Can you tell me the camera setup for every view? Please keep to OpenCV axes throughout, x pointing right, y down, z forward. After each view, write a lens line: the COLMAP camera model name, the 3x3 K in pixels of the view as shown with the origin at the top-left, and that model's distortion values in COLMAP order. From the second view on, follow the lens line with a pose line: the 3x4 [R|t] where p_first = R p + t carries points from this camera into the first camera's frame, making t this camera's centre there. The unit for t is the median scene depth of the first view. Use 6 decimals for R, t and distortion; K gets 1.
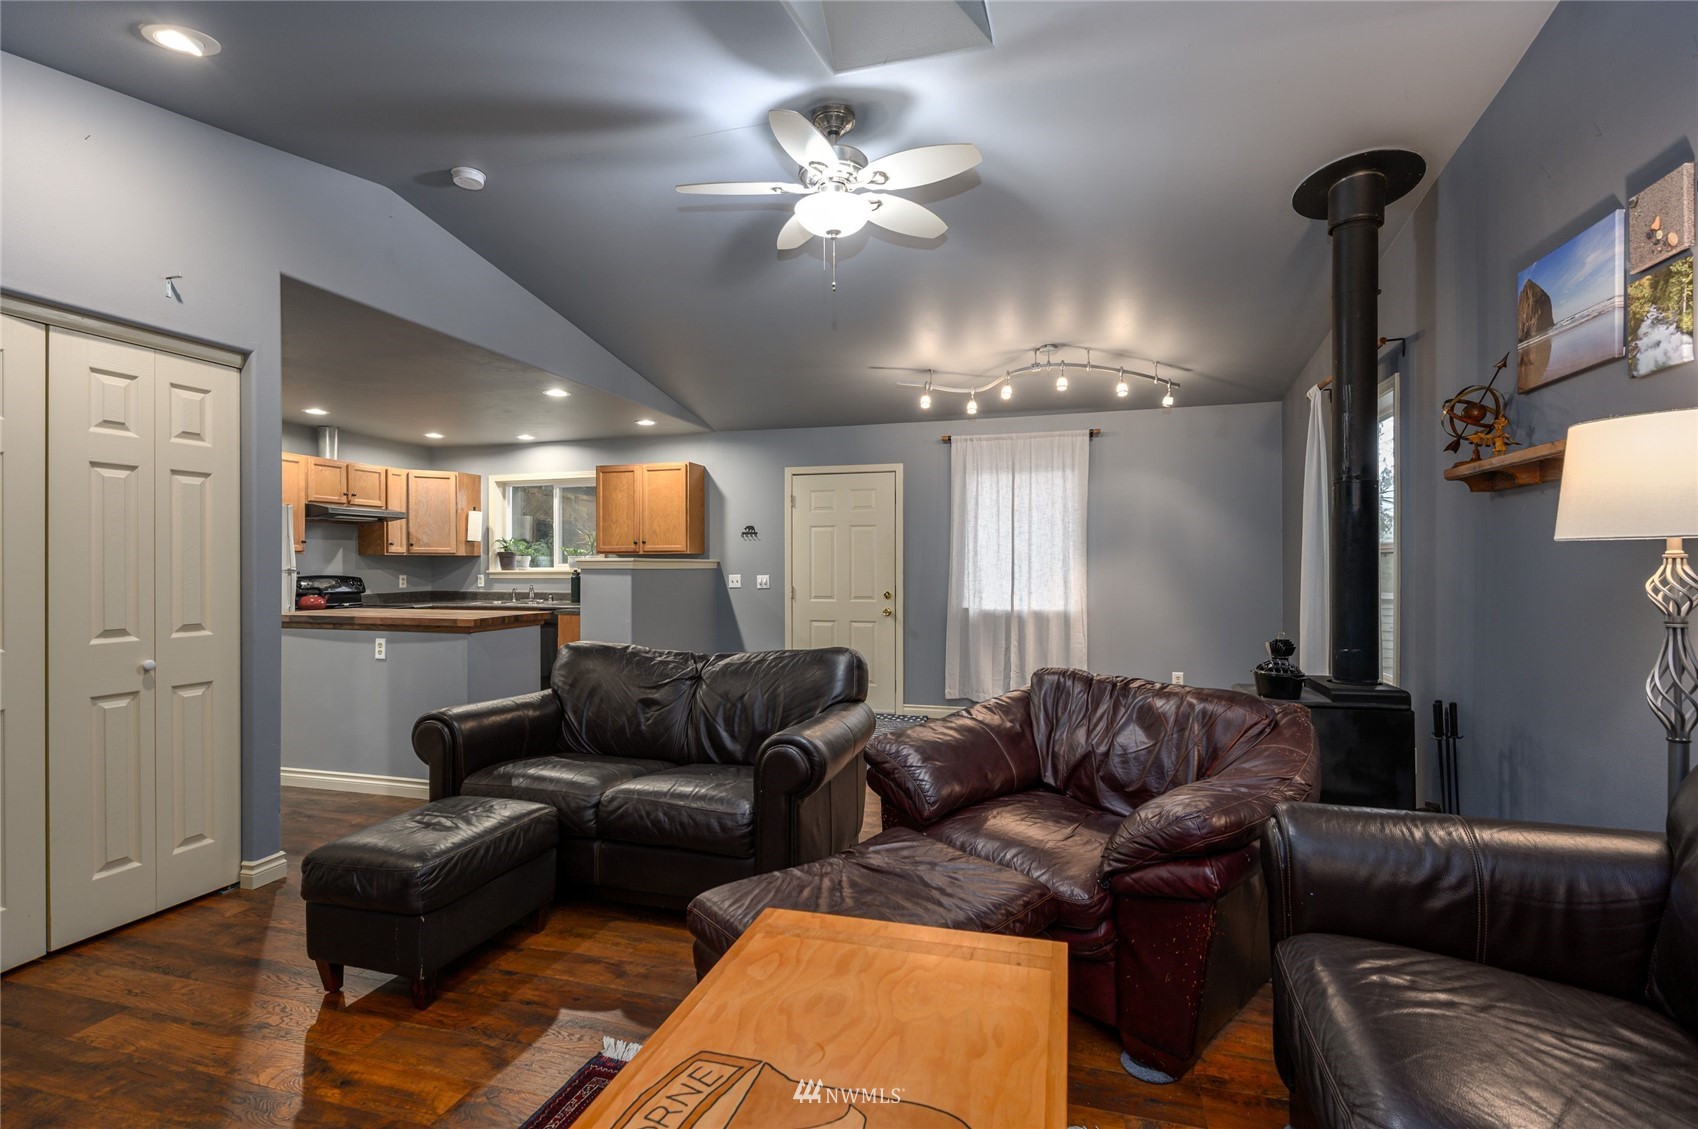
lens RADIAL K [[827.3, 0, 850.5], [0, 827.3, 568.6], [0, 0, 1]] dist [0.005626, 0.000730]
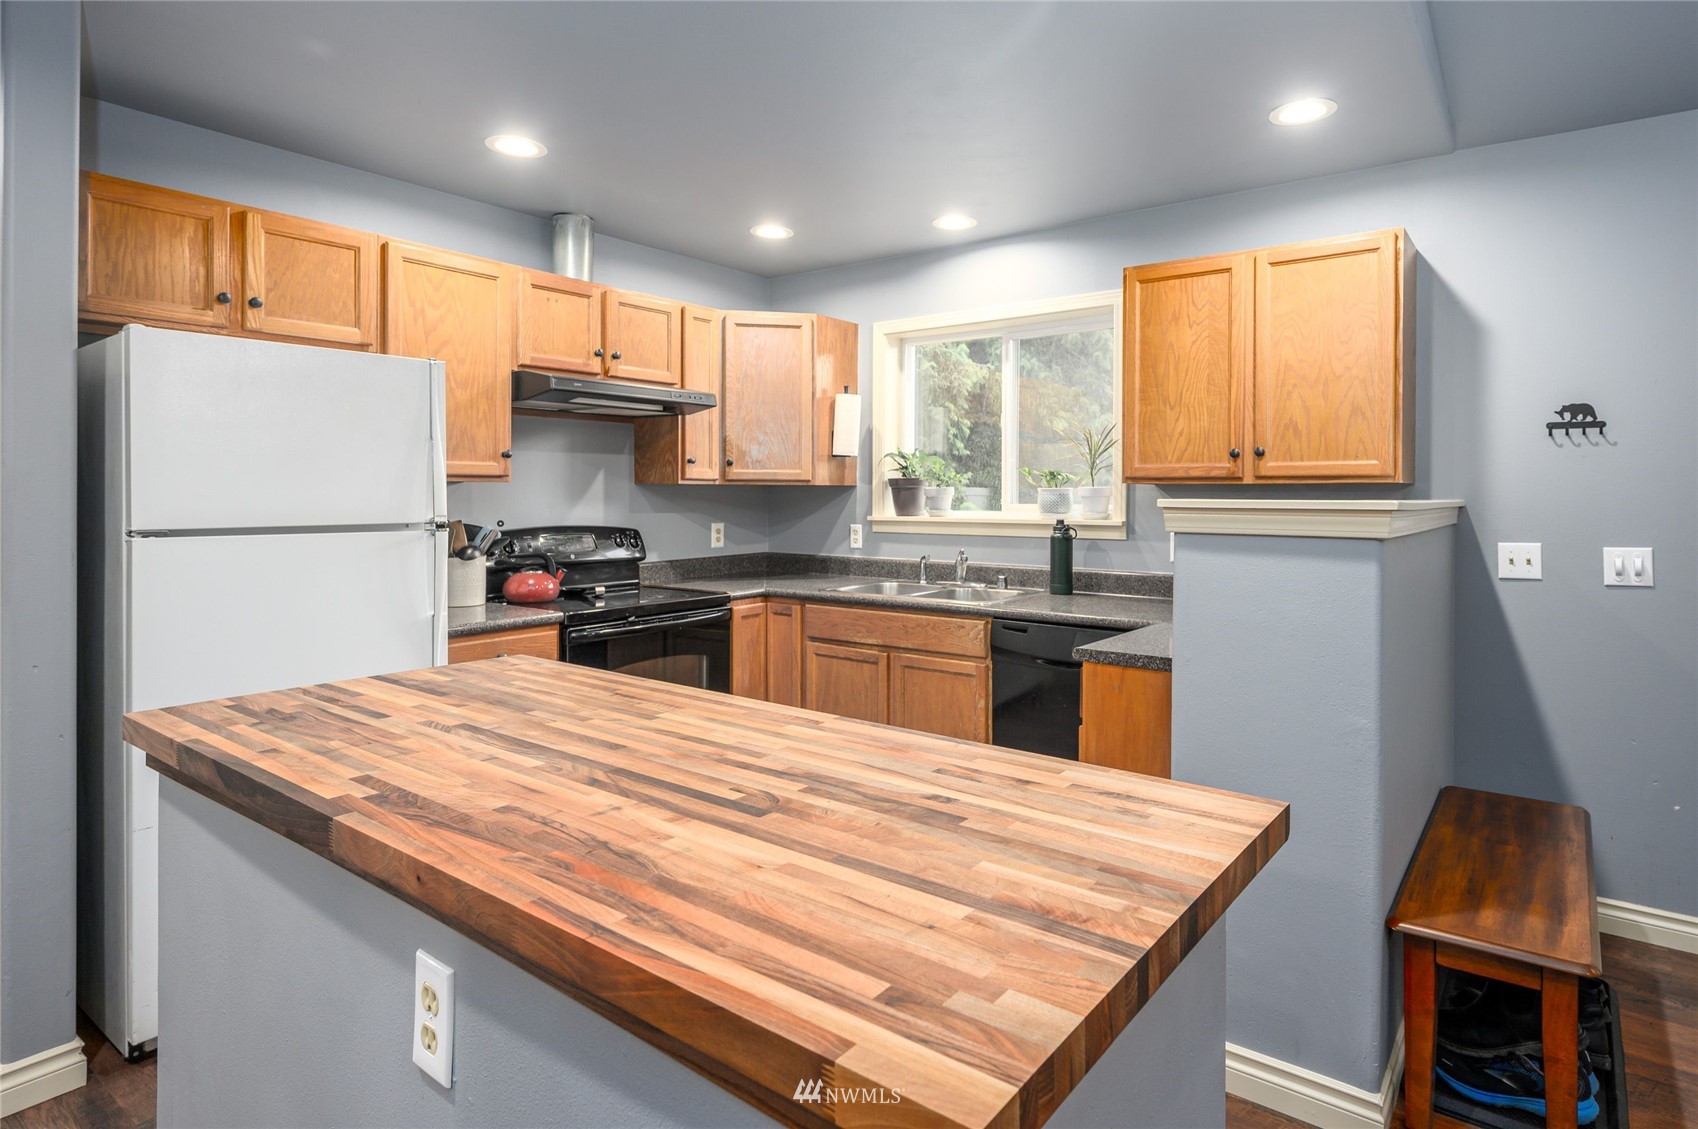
lens RADIAL K [[915.4, 0, 920.1], [0, 915.4, 500.4], [0, 0, 1]] dist [0.002671, 0.000298]
pose [[0.947907, 0.008910, -0.318422, -0.244932], [-0.007736, 0.999958, 0.004951, -0.010075], [0.318453, -0.002229, 0.947936, 0.511314]]
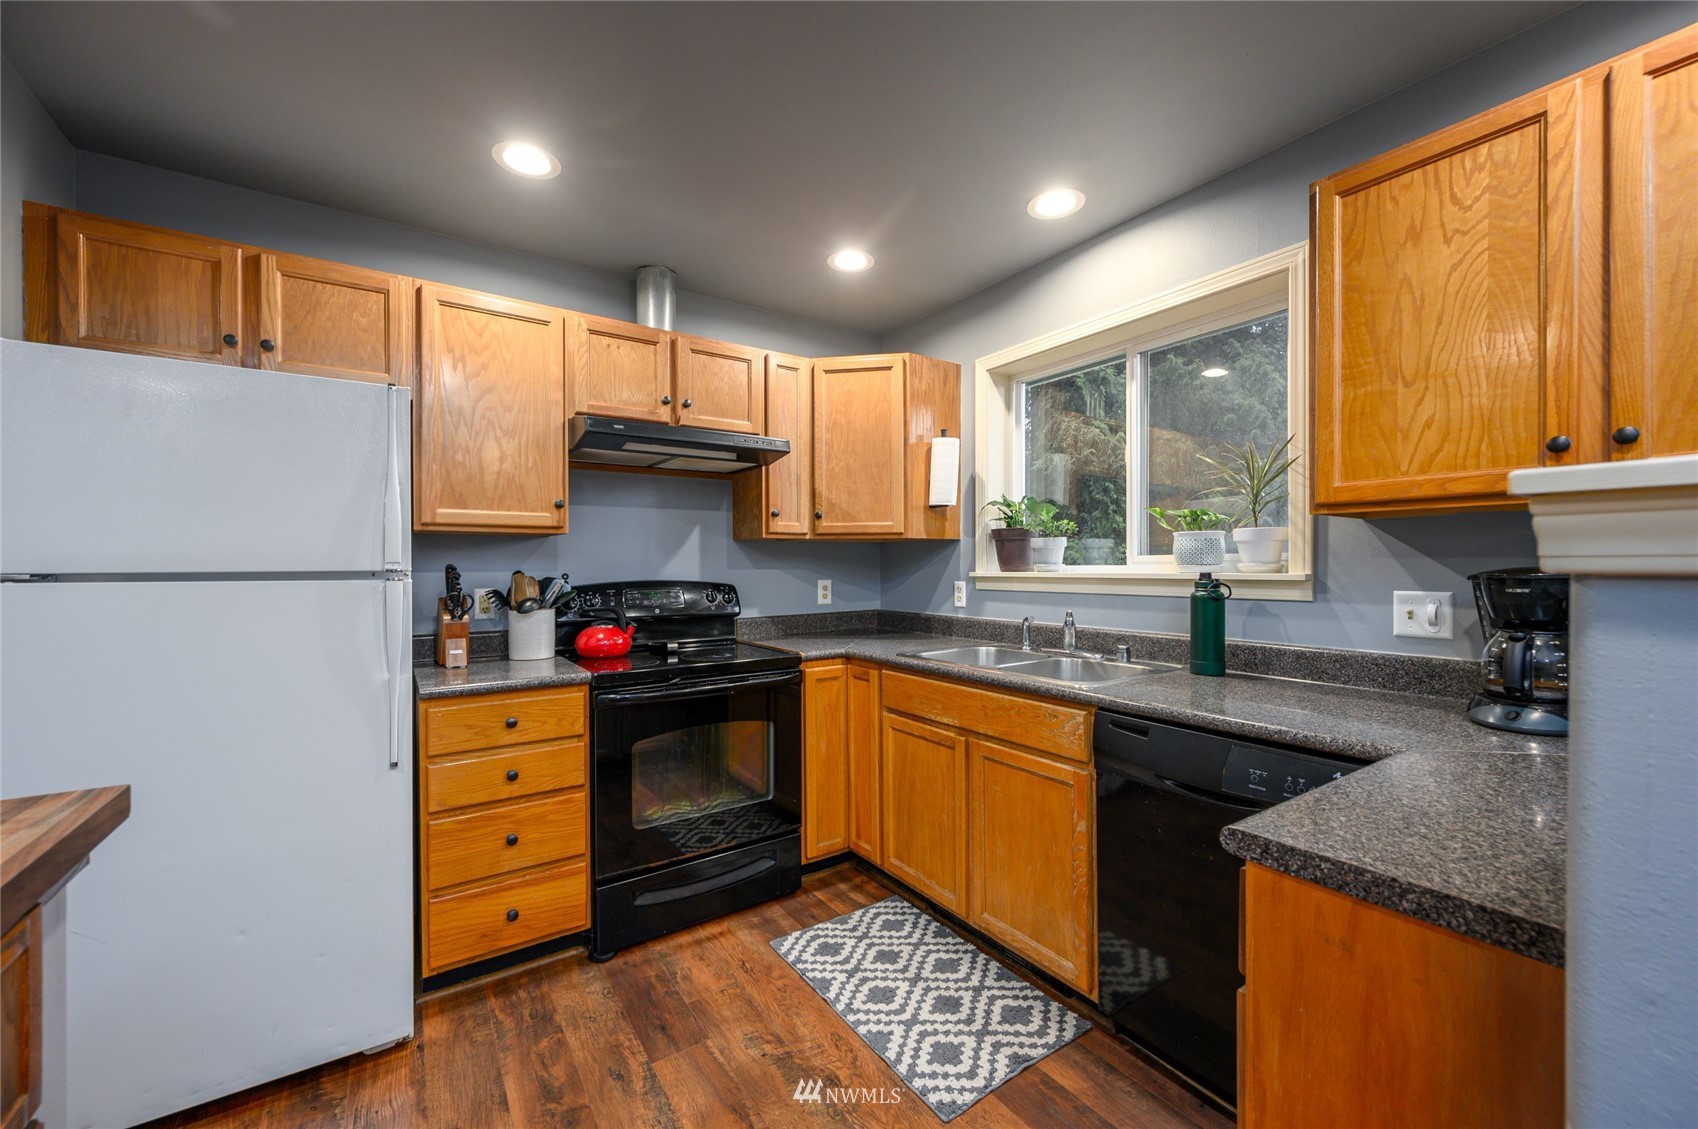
lens RADIAL K [[668.1, 0, 844.2], [0, 668.1, 568.0], [0, 0, 1]] dist [-0.000835, 0.000682]
pose [[0.776132, 0.003214, -0.630563, -0.273504], [-0.001877, 0.999994, 0.002787, -0.000493], [0.630568, -0.000980, 0.776133, 0.699930]]
